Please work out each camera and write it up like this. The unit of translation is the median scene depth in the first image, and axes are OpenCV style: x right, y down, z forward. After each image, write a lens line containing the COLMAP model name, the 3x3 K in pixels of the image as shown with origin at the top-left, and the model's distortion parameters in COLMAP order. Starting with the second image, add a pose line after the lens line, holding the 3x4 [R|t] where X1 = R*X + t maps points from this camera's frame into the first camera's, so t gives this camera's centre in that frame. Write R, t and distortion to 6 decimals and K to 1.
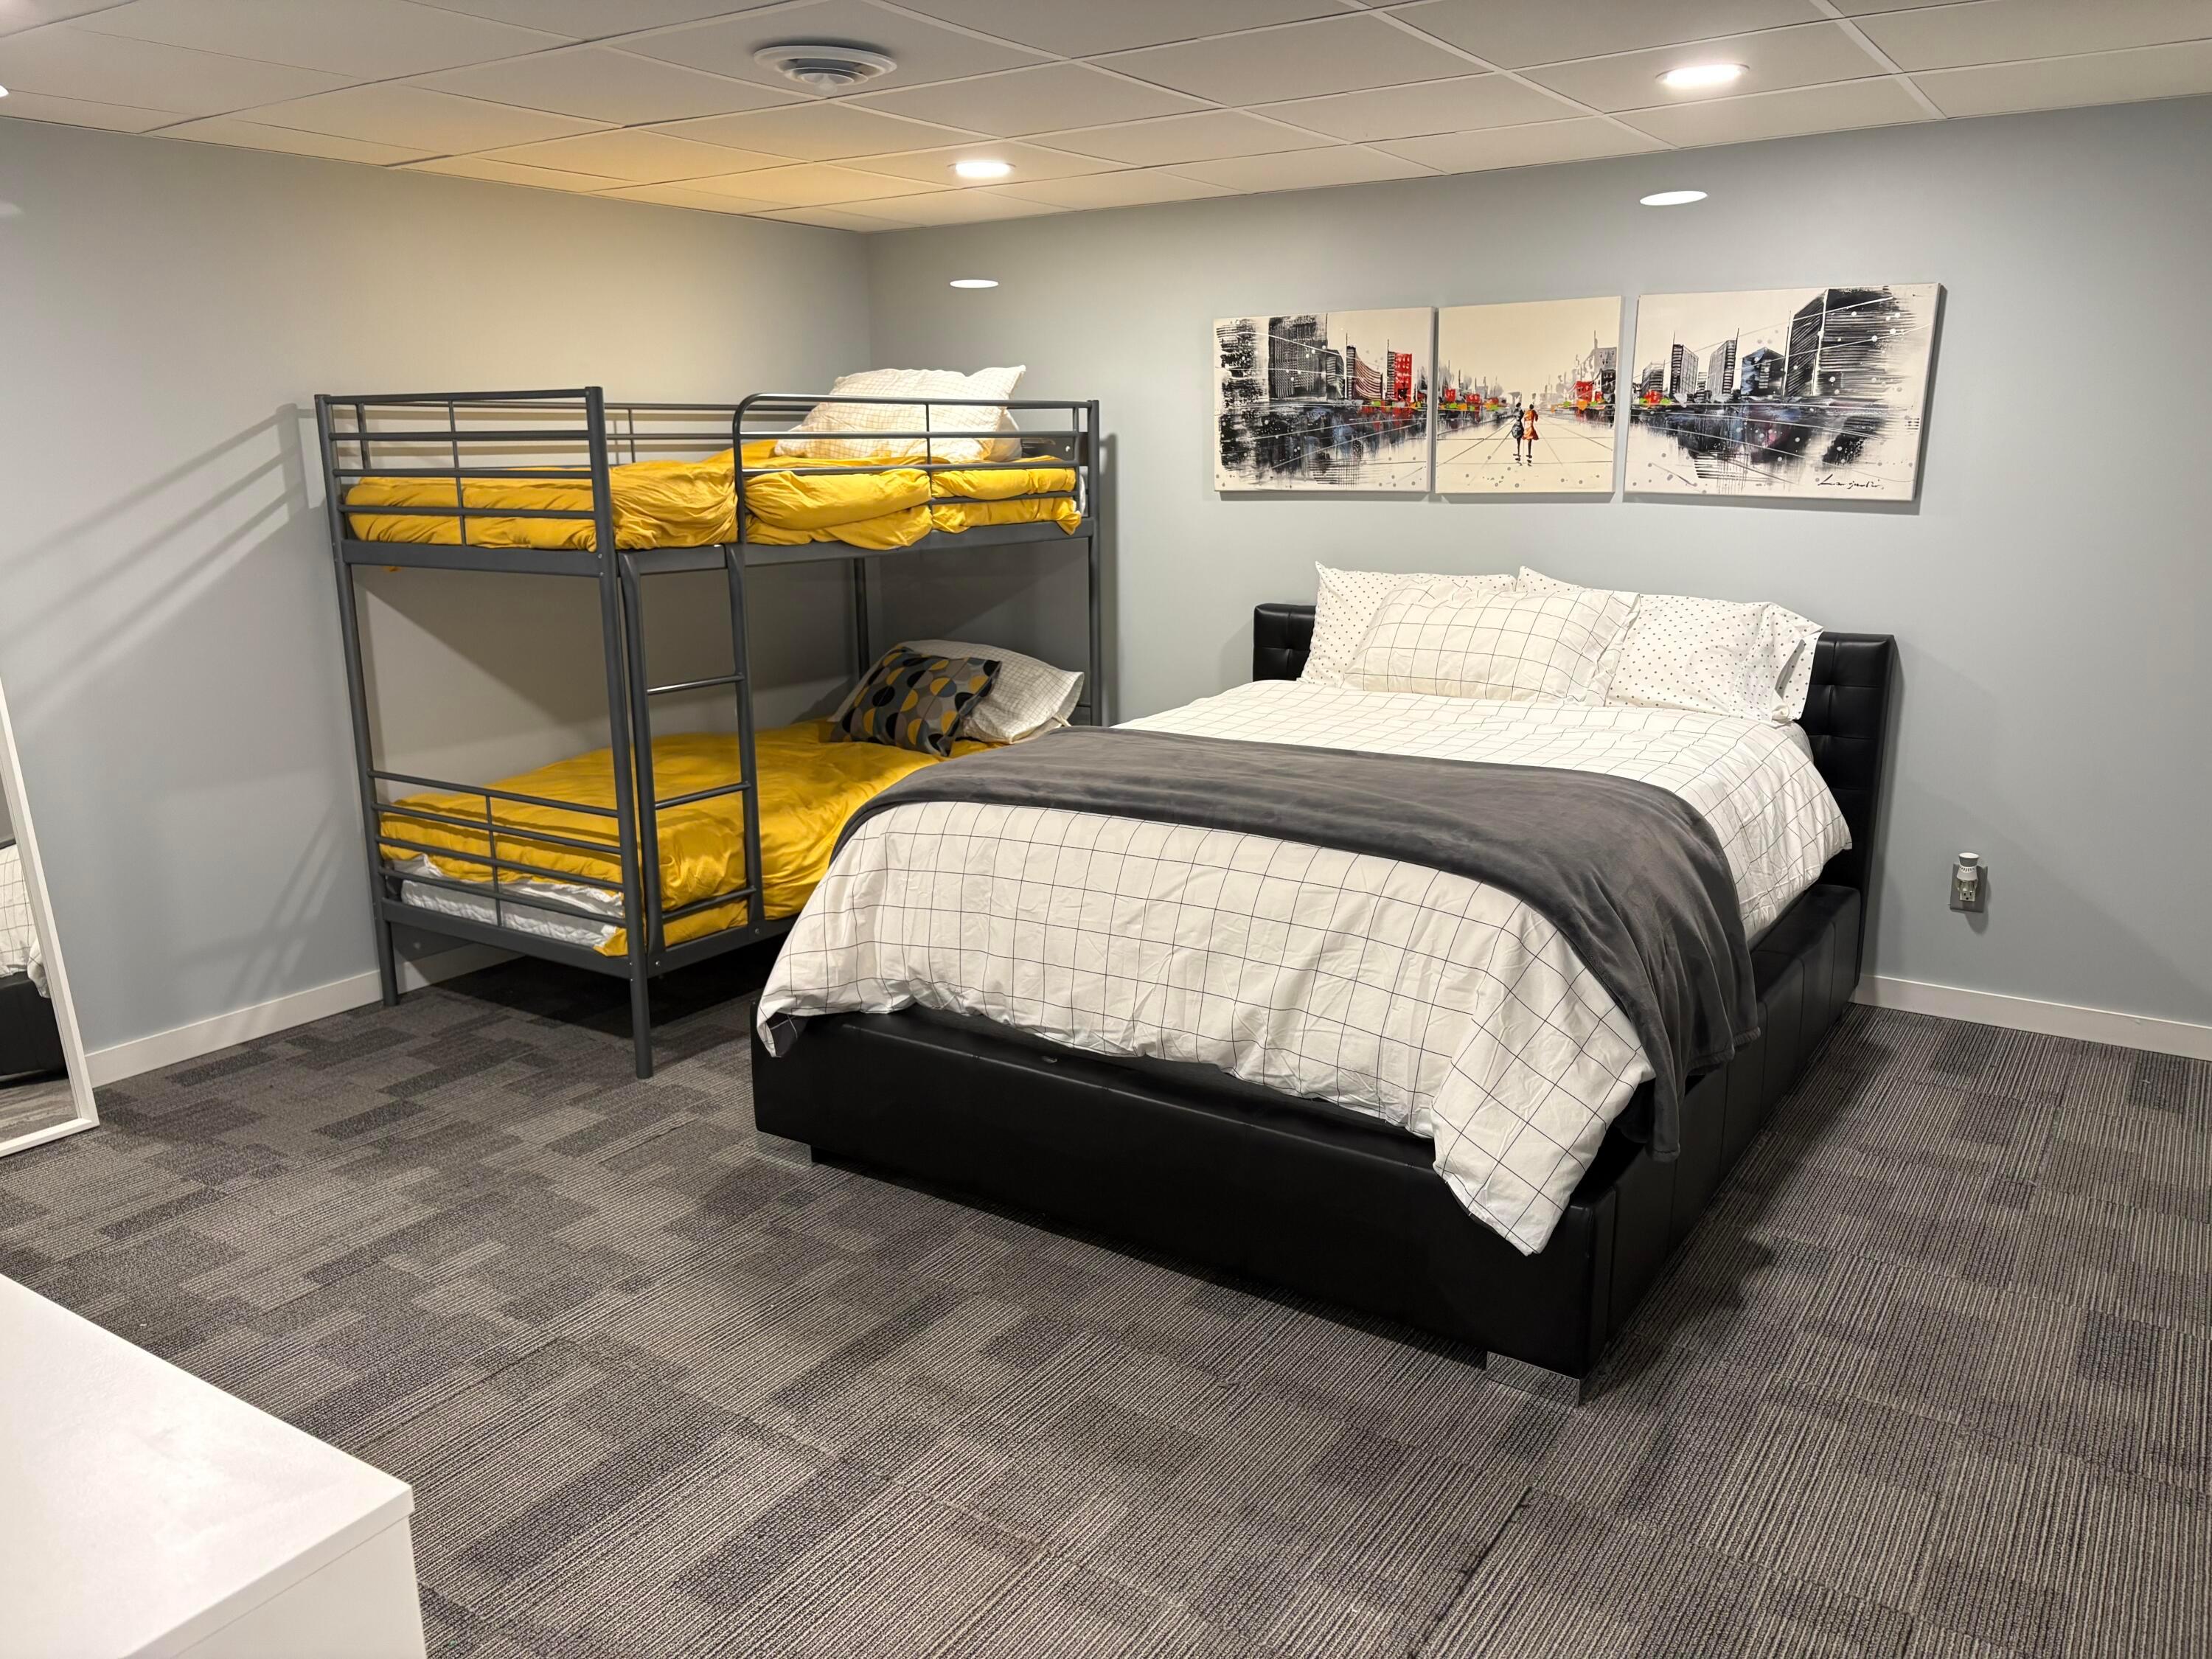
lens RADIAL K [[1675.2, 0, 1102.5], [0, 1675.2, 839.4], [0, 0, 1]] dist [0.019963, -0.006637]
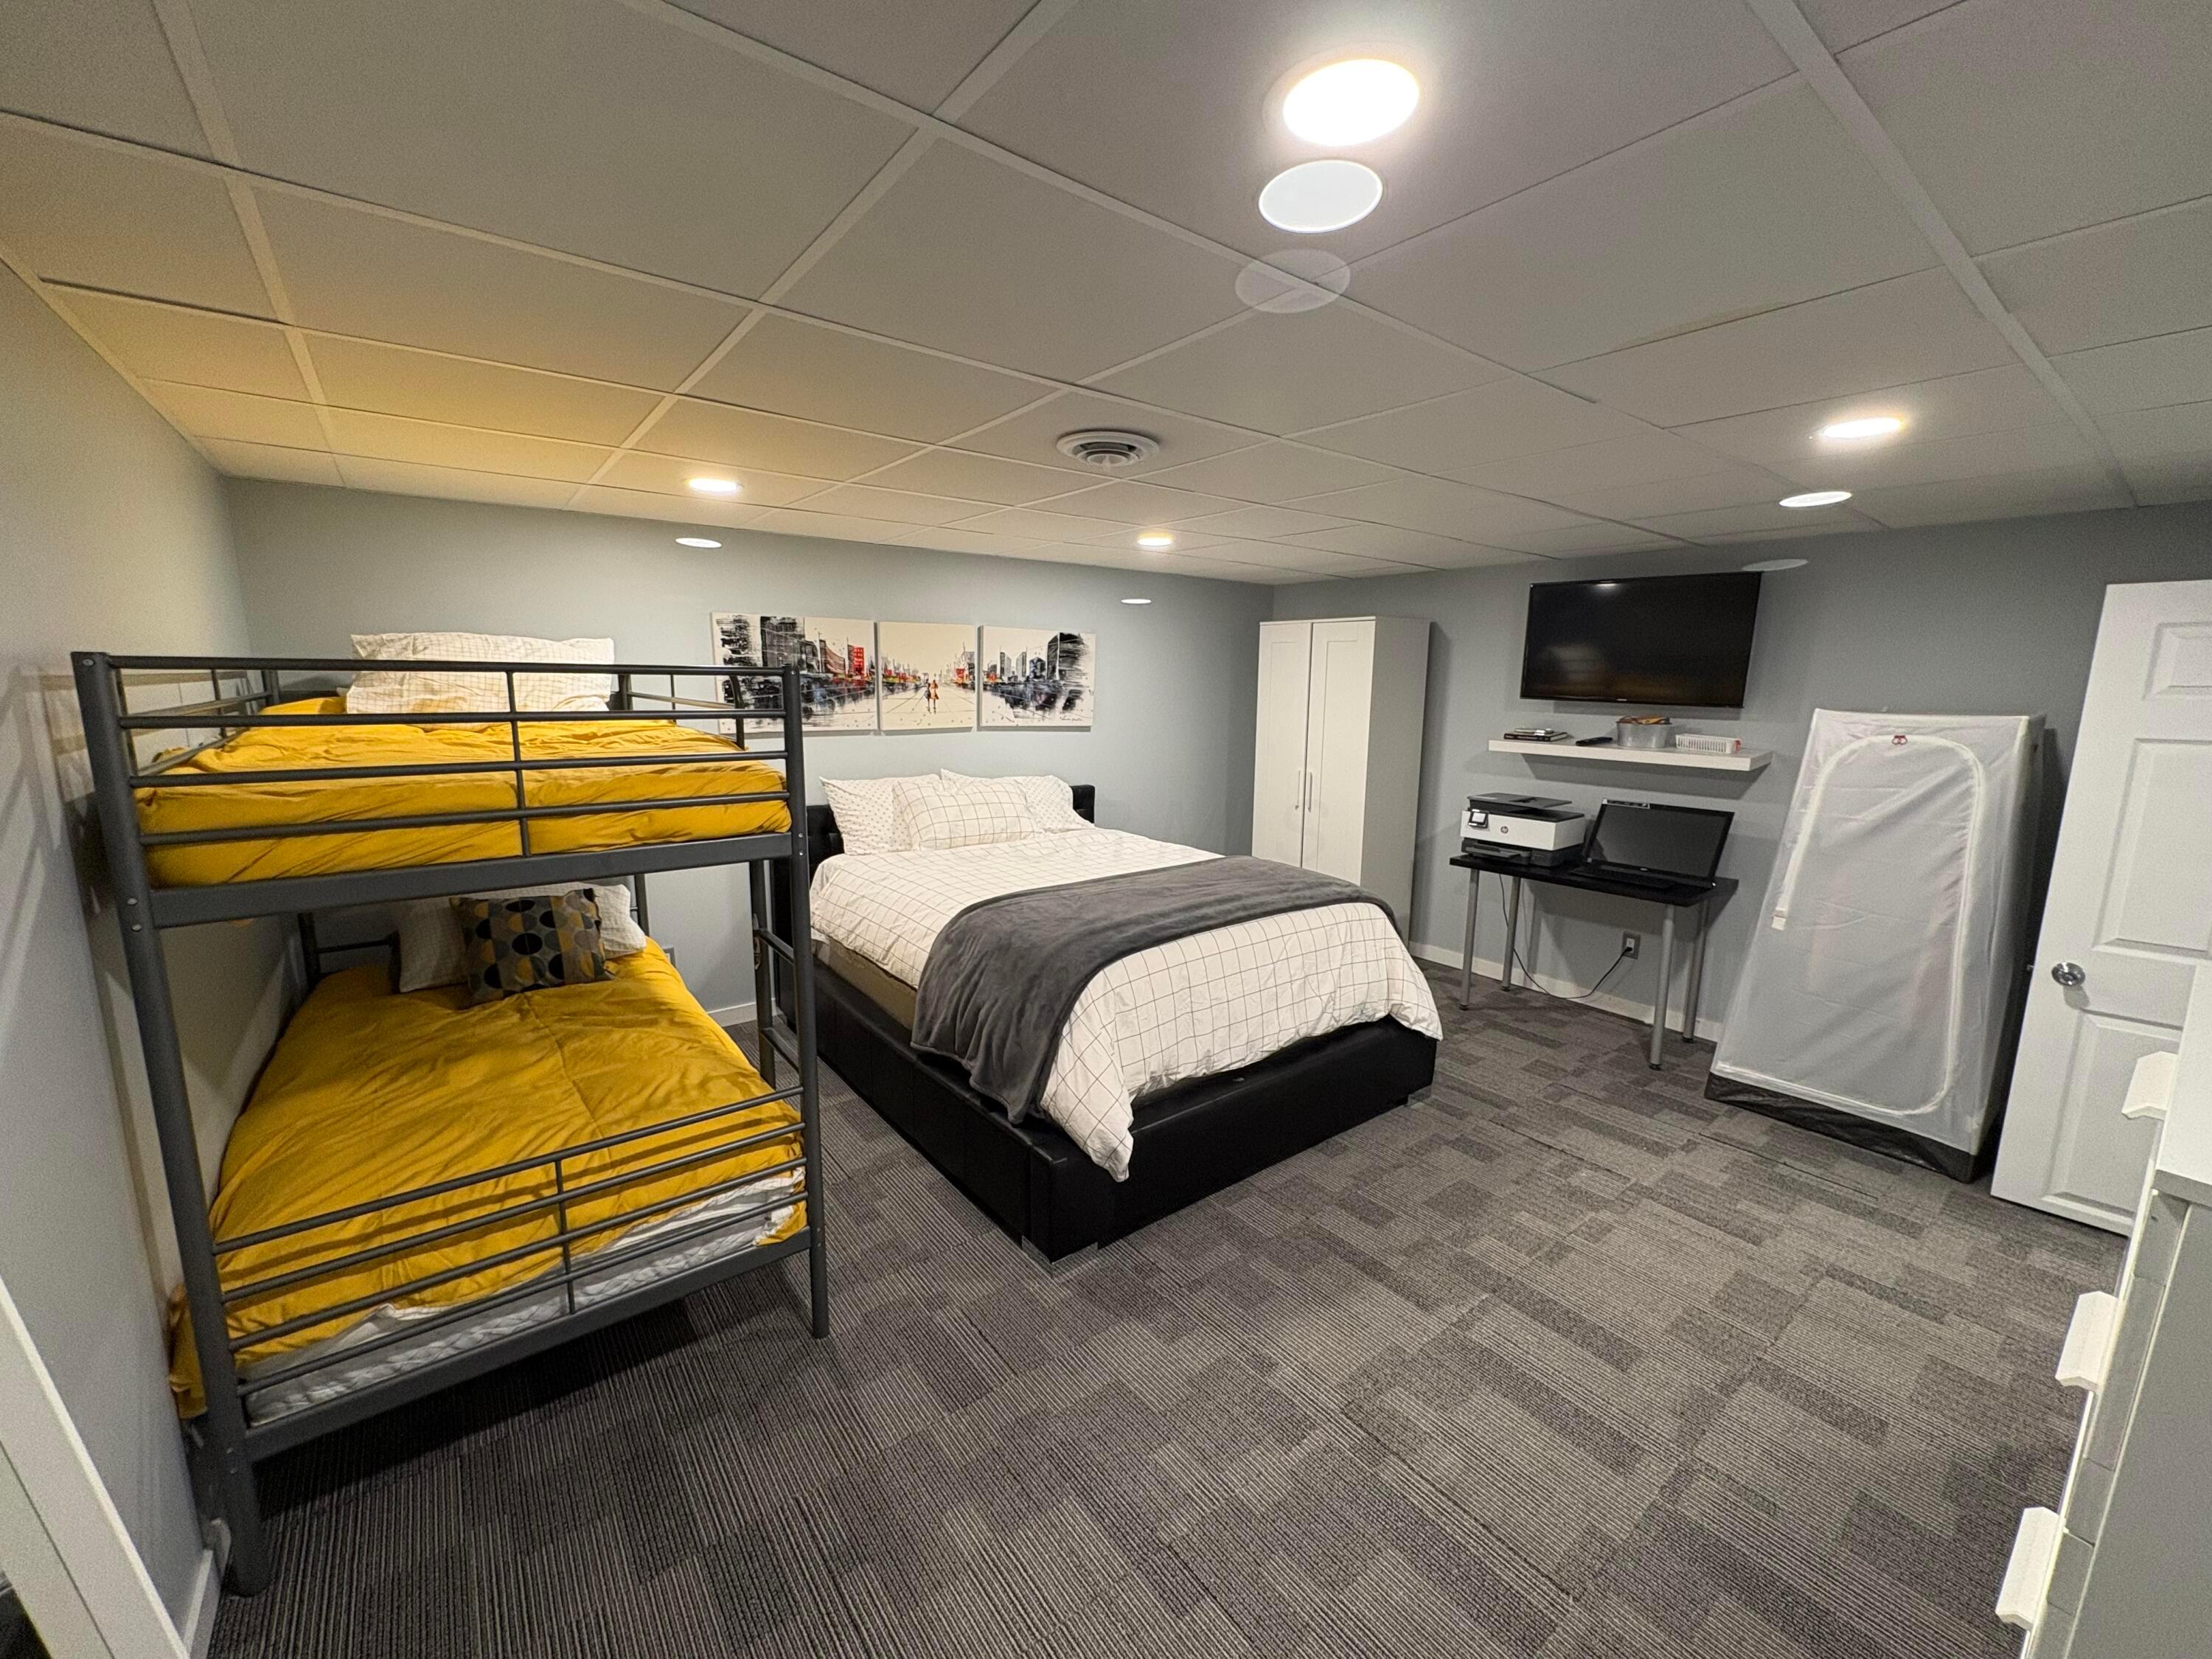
lens RADIAL K [[881.5, 0, 1108.4], [0, 881.5, 825.9], [0, 0, 1]] dist [-0.001743, 0.000058]
pose [[0.320109, -0.145342, 0.936166, -0.611090], [0.203983, 0.975559, 0.081709, -0.151497], [-0.925160, 0.164806, 0.341932, 0.553473]]
